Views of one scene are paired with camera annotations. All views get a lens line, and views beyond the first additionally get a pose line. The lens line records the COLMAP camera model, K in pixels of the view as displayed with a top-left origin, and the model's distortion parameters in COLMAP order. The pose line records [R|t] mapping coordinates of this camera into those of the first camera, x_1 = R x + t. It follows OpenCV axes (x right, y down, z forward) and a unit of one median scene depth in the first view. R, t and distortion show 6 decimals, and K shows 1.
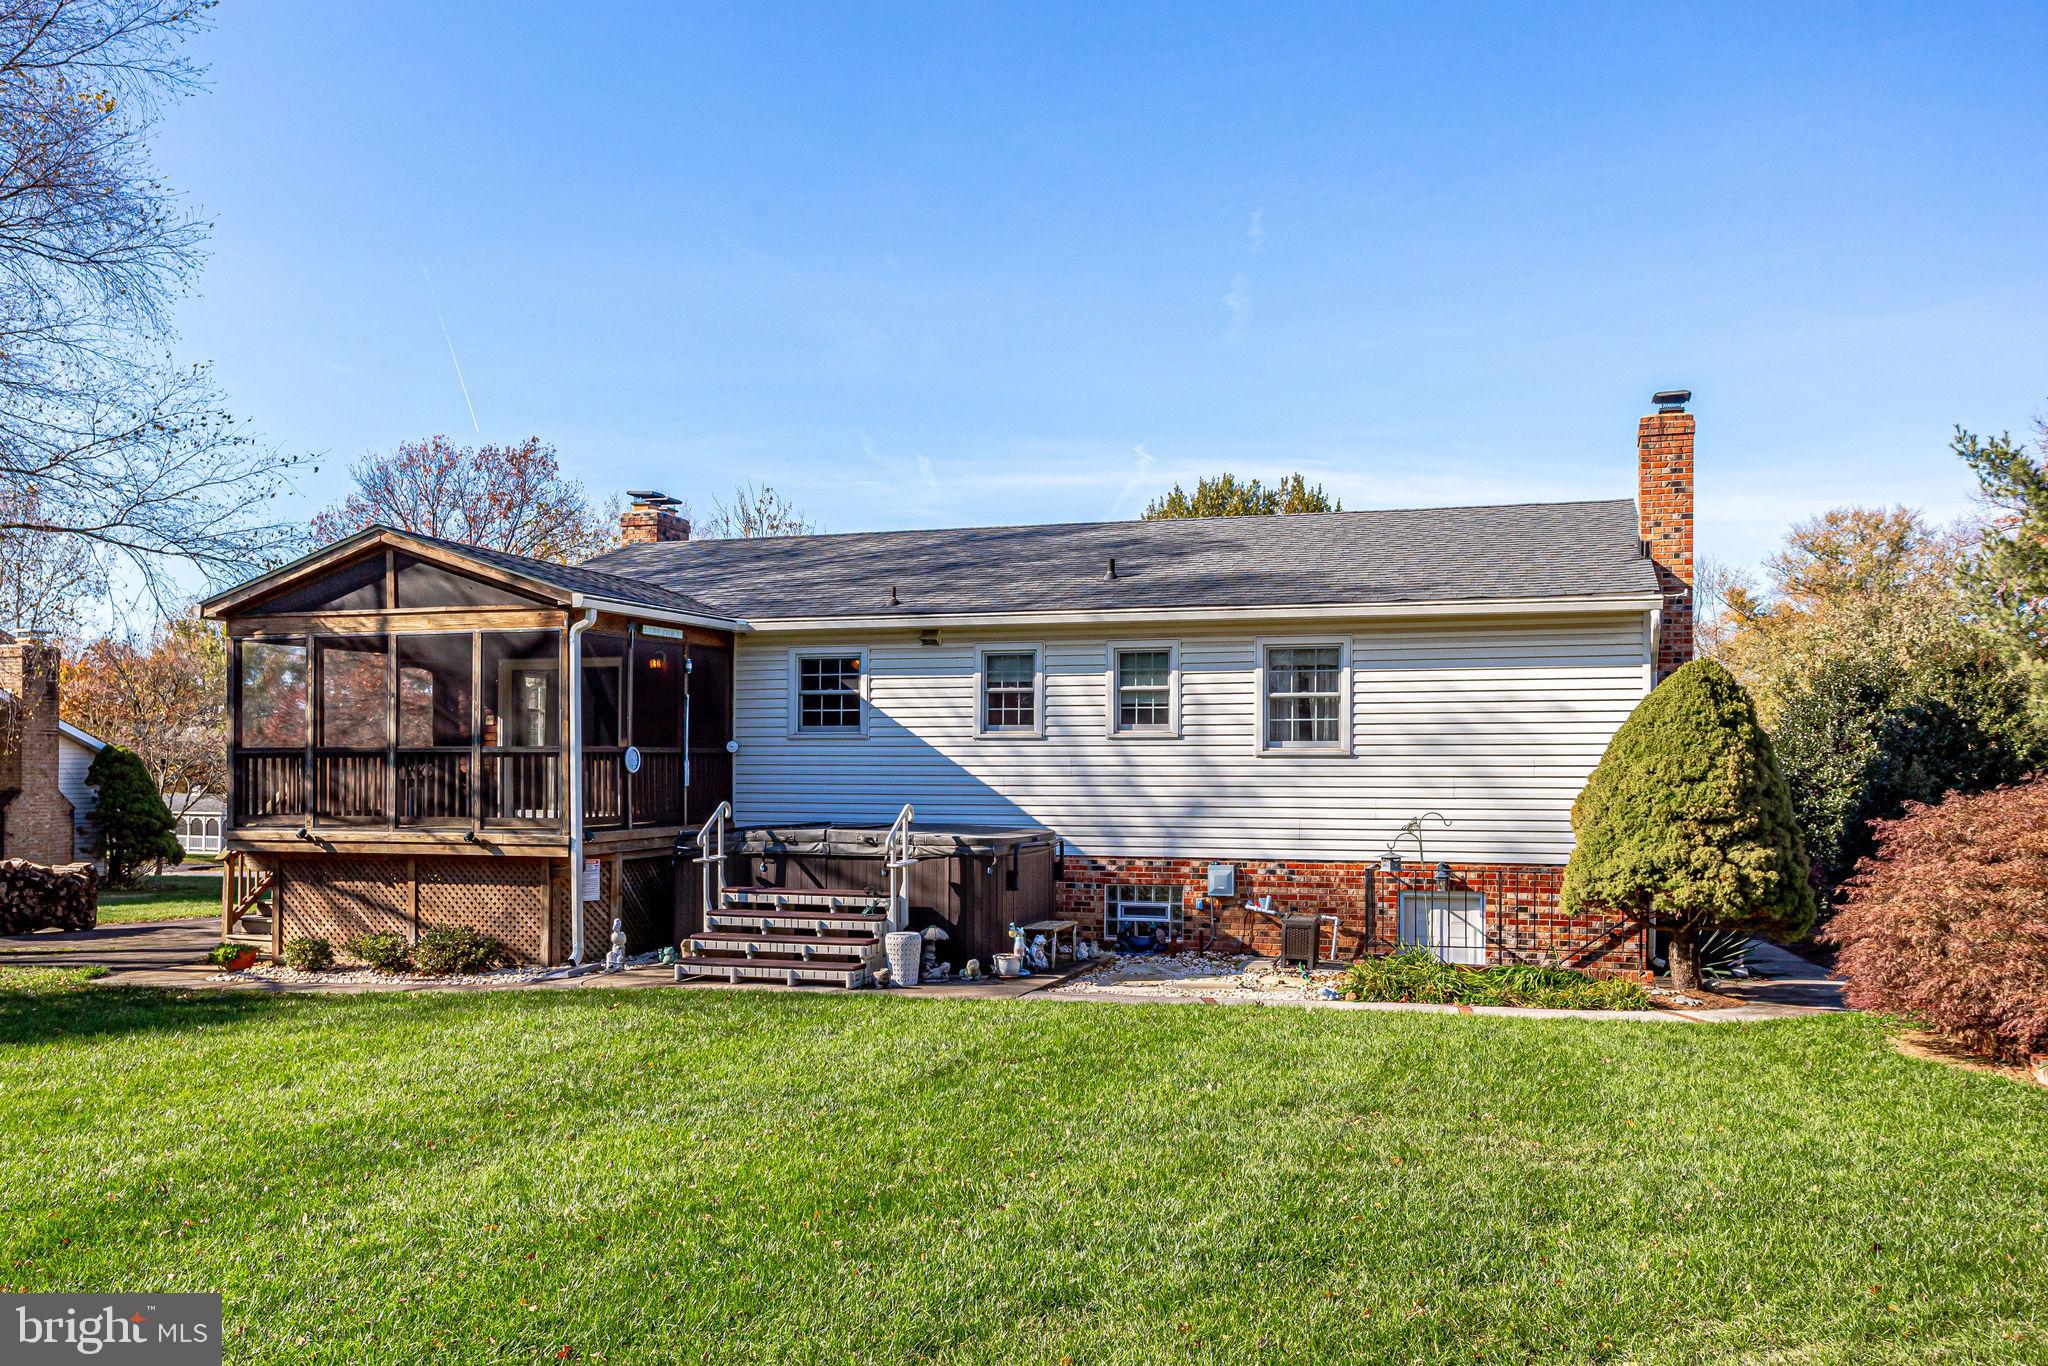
lens RADIAL K [[1671.4, 0, 1022.3], [0, 1671.4, 747.3], [0, 0, 1]] dist [0.005836, 0.003160]
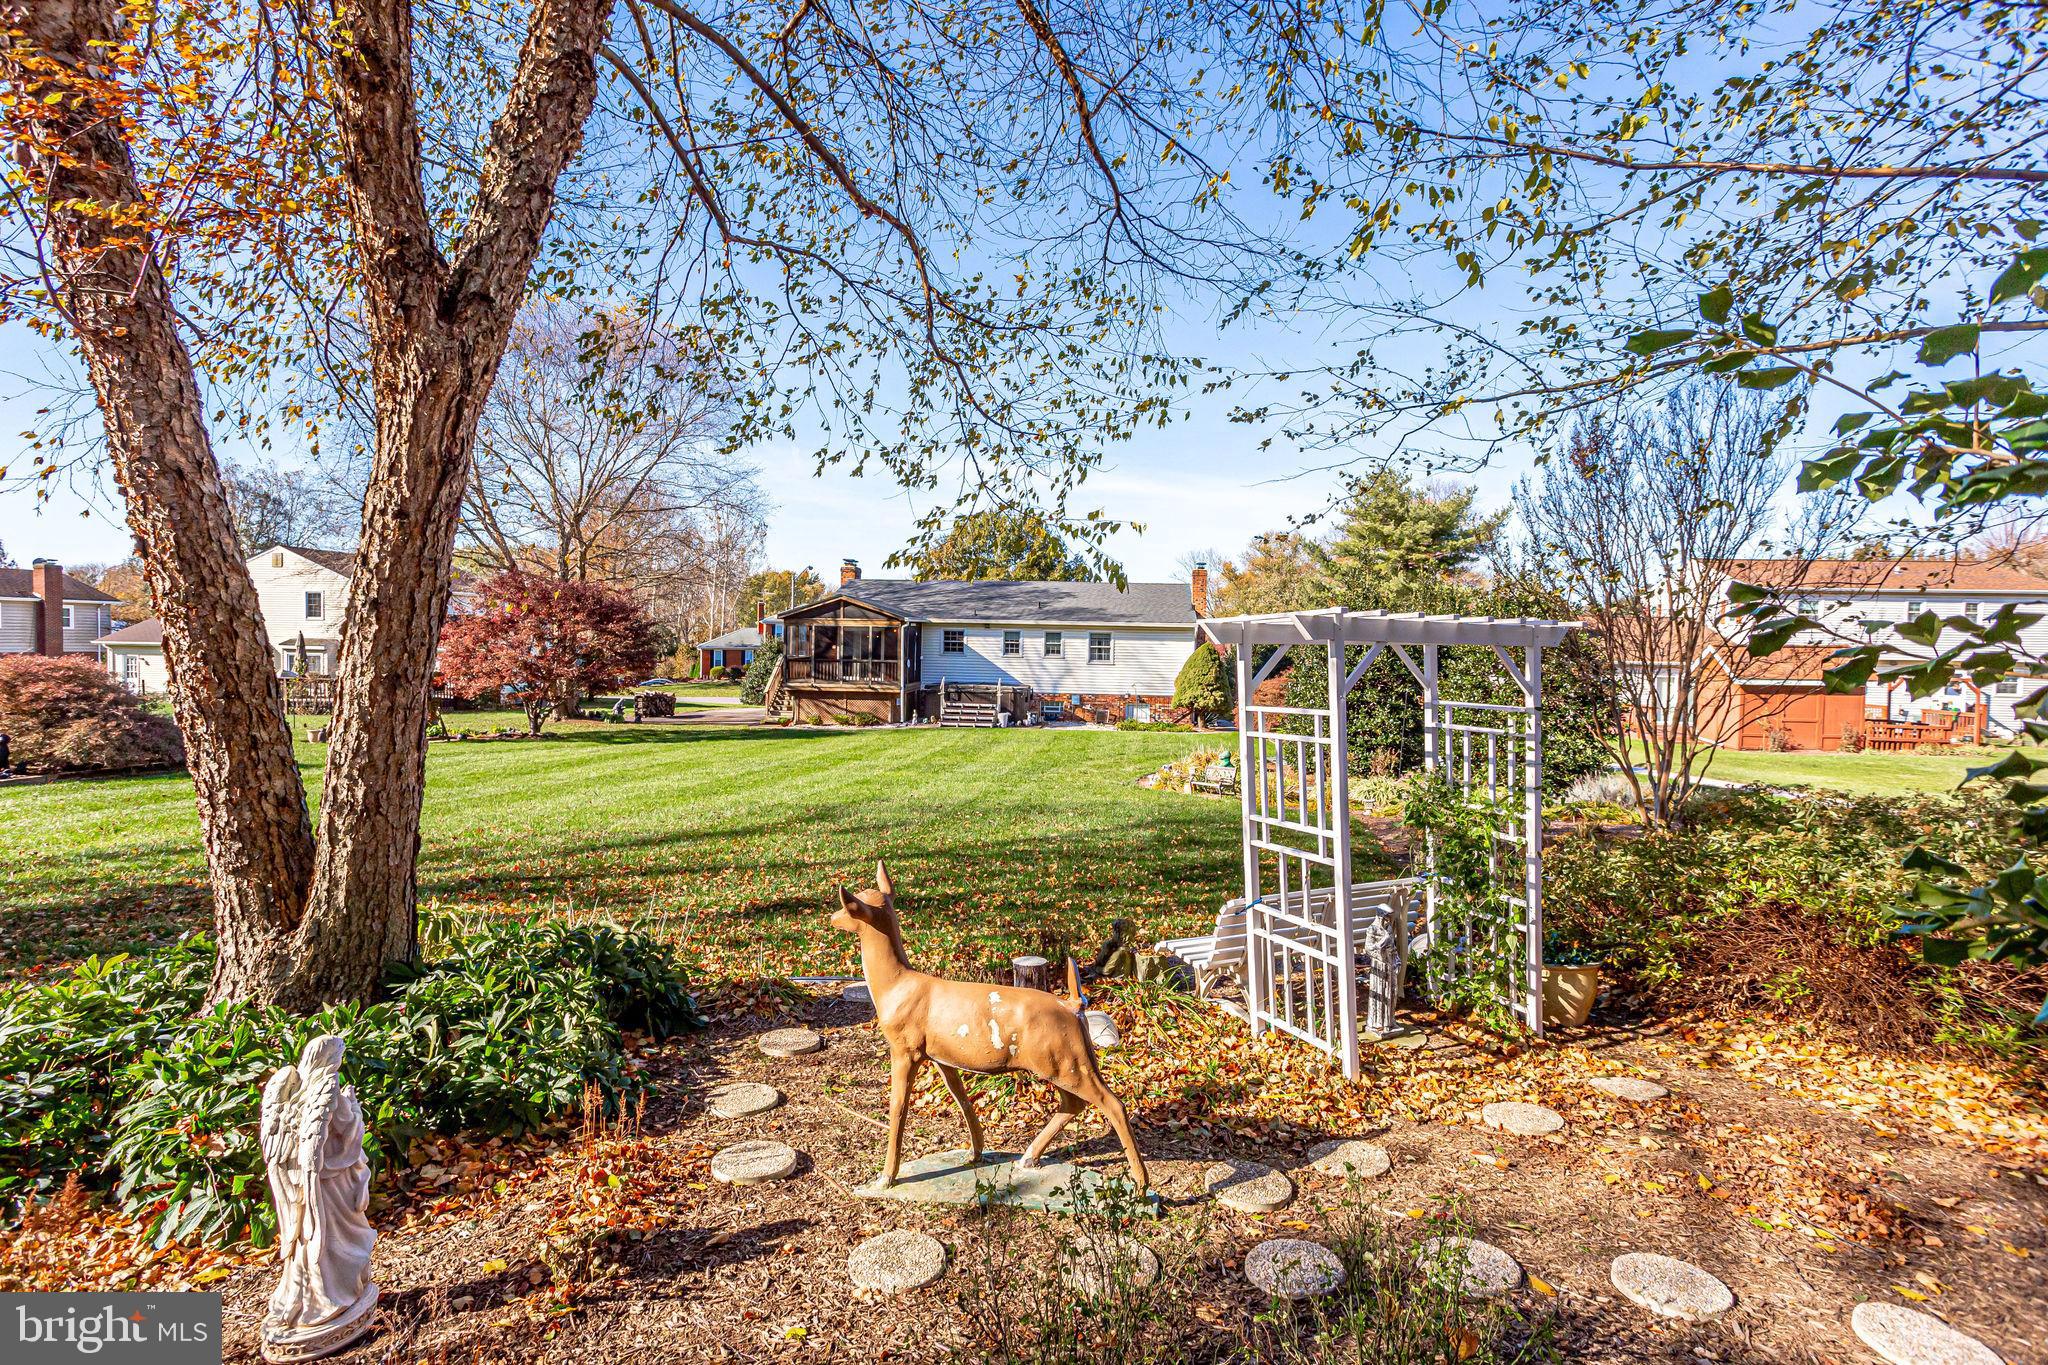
lens RADIAL K [[1025.3, 0, 1029.2], [0, 1025.3, 660.5], [0, 0, 1]] dist [-0.055360, 0.000105]
pose [[0.977681, 0.011643, 0.209773, -0.423540], [-0.019745, 0.999136, 0.036567, -0.078007], [-0.209166, -0.039893, 0.977066, -1.056067]]
